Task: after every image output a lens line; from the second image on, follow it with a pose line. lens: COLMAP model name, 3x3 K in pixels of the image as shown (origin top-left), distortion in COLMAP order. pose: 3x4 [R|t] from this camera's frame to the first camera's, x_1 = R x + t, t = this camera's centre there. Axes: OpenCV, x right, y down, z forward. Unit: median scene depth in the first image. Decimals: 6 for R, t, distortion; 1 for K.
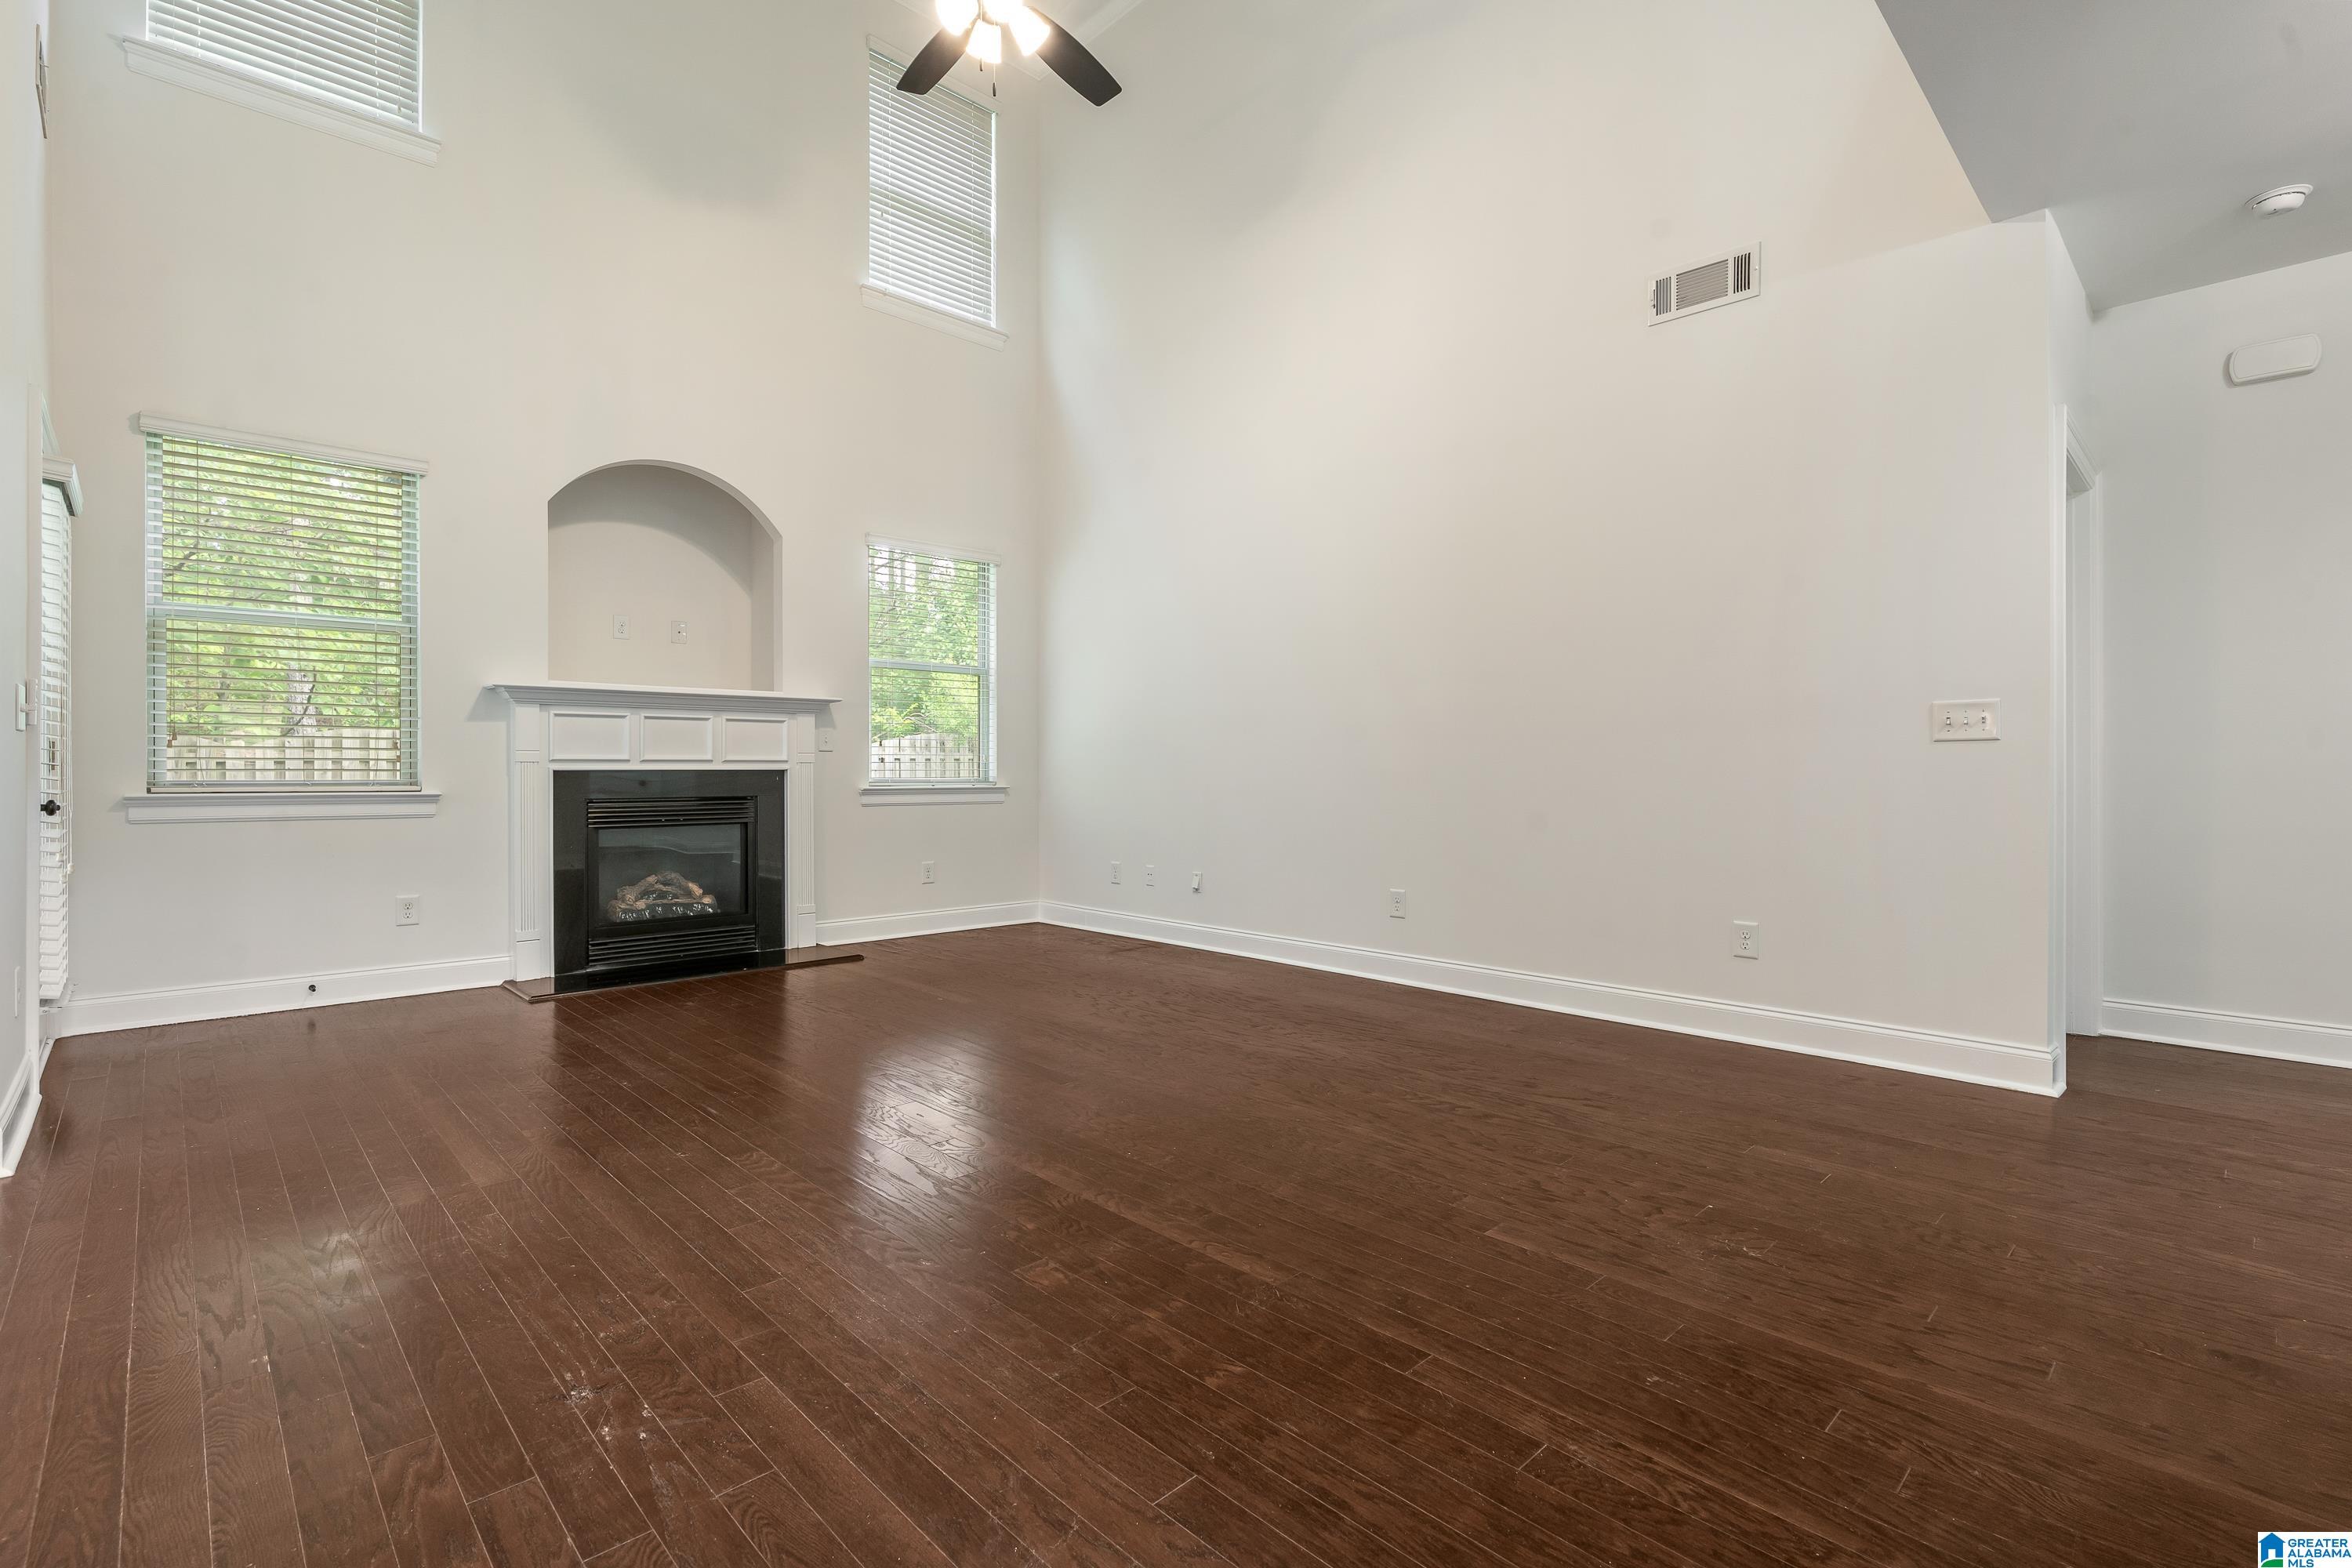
lens RADIAL K [[1073.0, 0, 1176.4], [0, 1073.0, 775.3], [0, 0, 1]] dist [-0.007078, 0.000893]
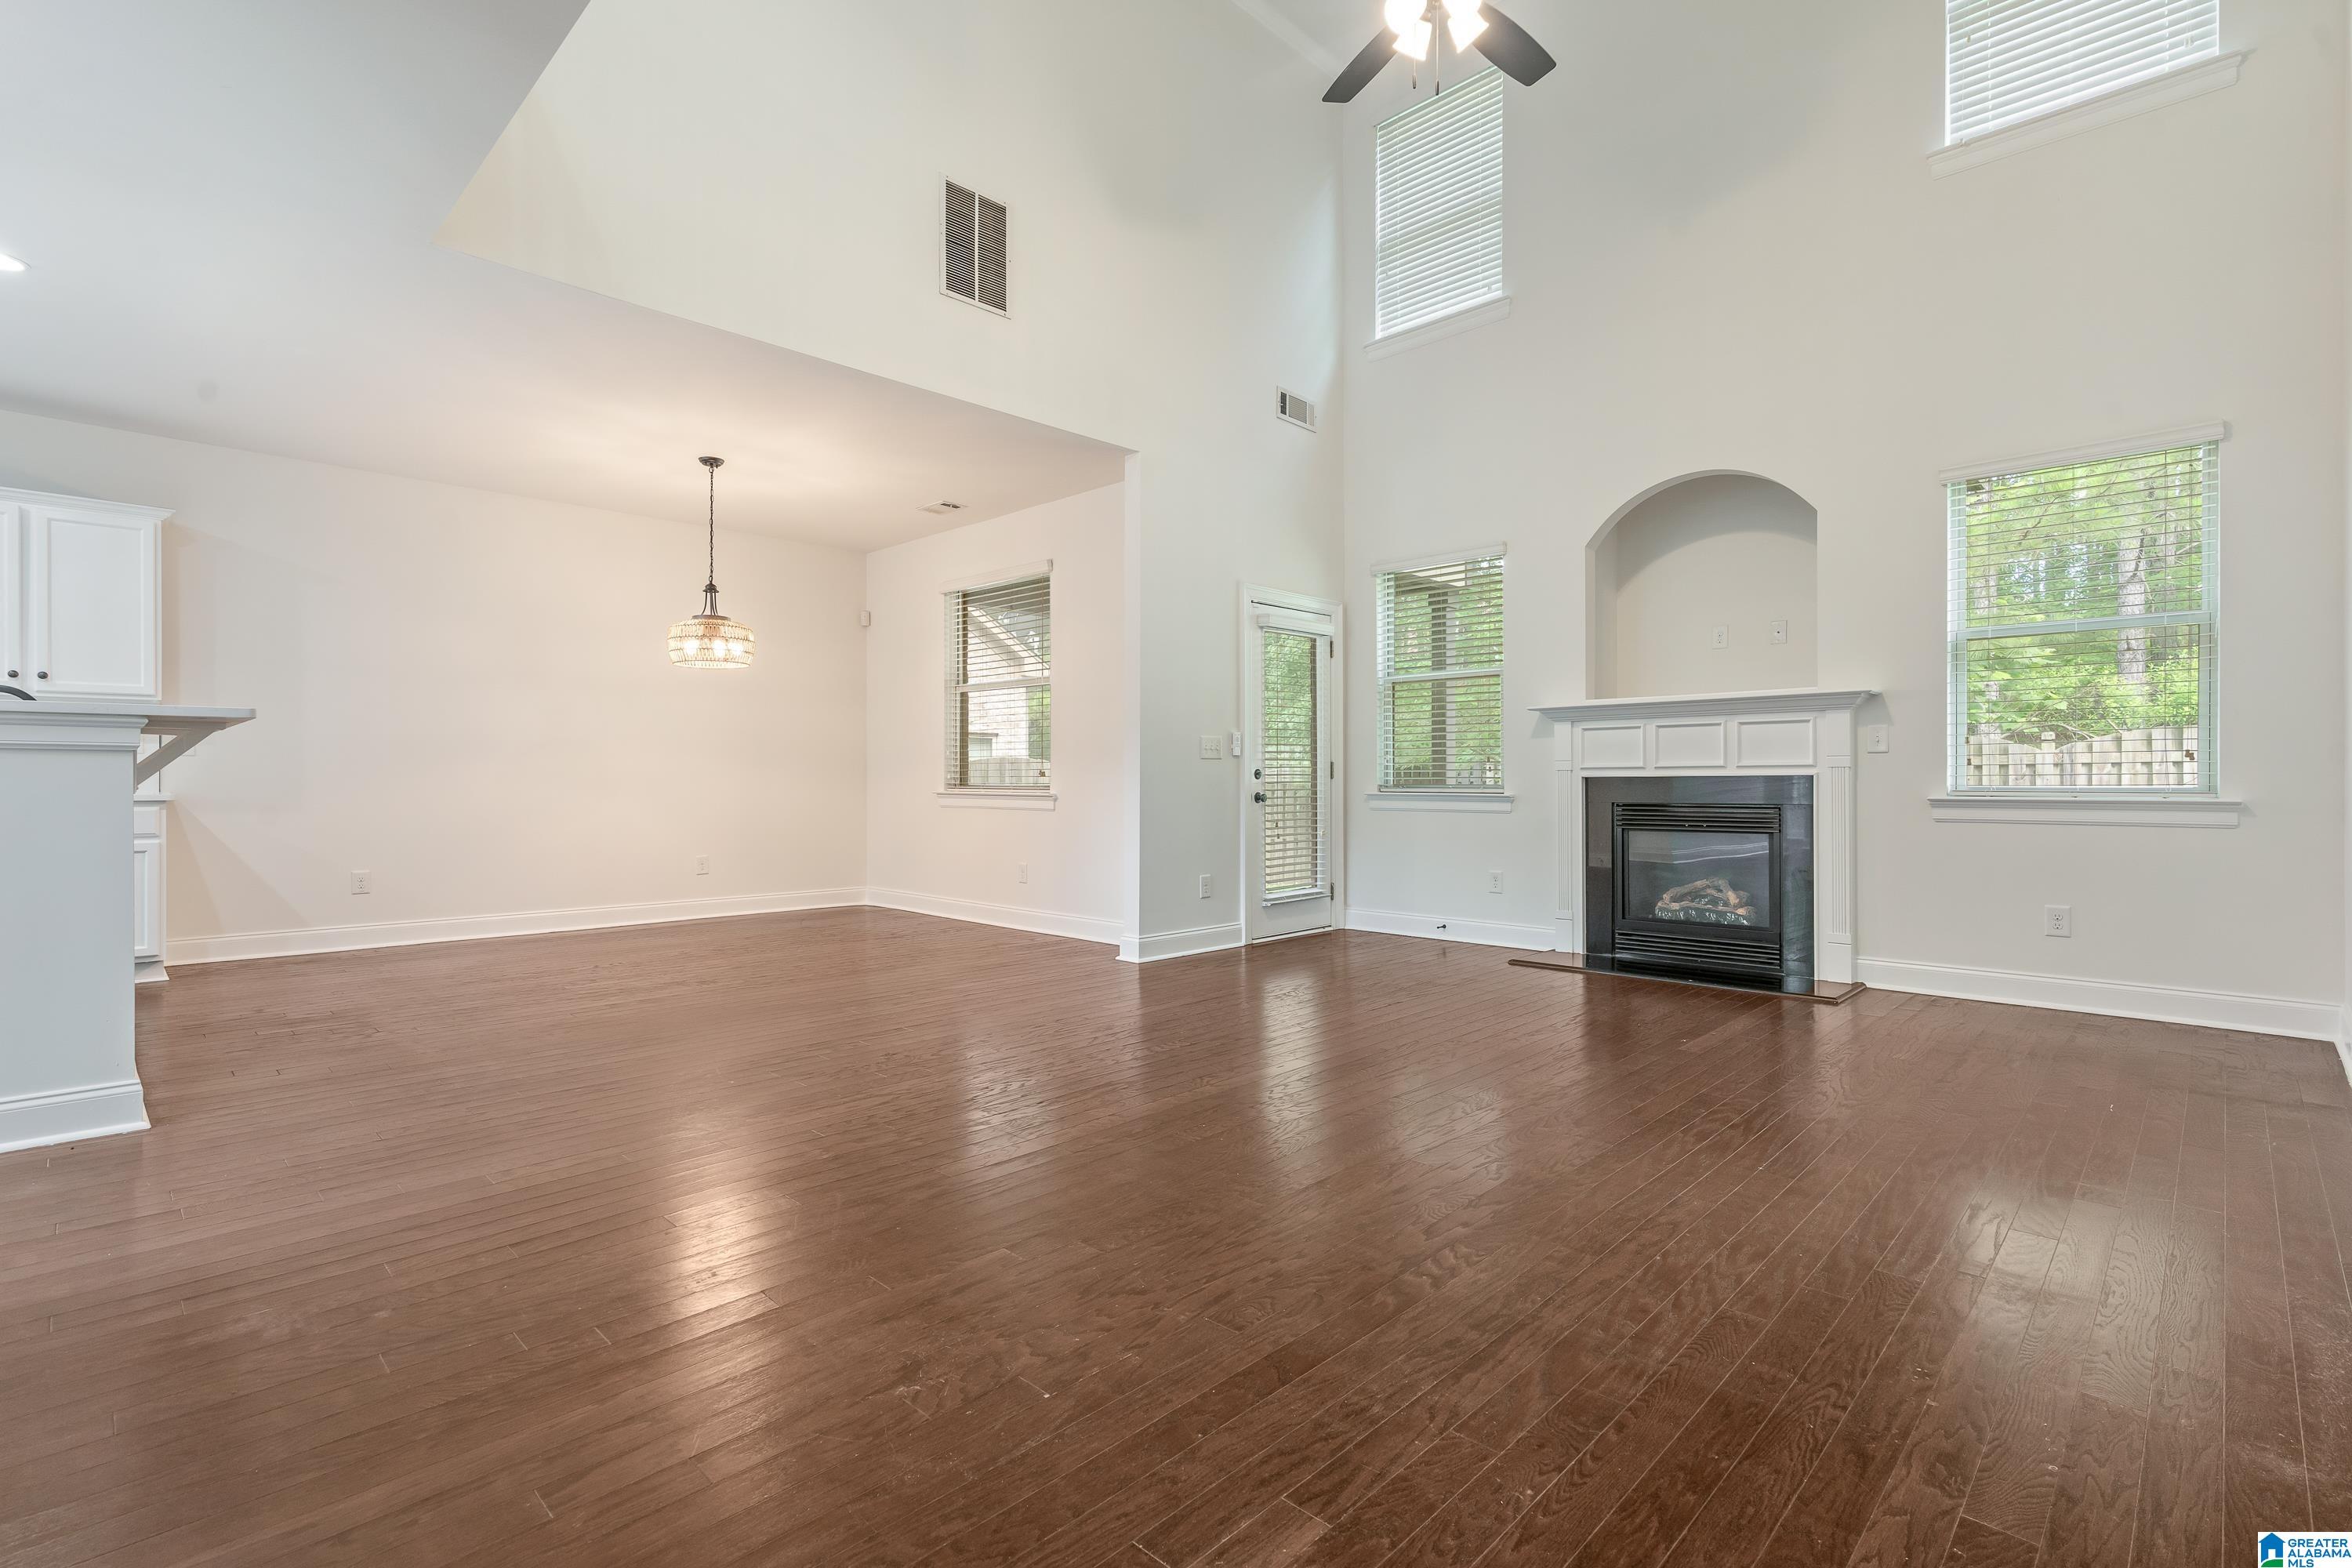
lens RADIAL K [[1088.4, 0, 1173.4], [0, 1088.4, 779.8], [0, 0, 1]] dist [-0.003051, 0.000728]
pose [[0.033636, 0.000058, -0.999434, 0.547070], [-0.001042, 0.999999, 0.000023, -0.001288], [0.999434, 0.001041, 0.033636, 0.475541]]
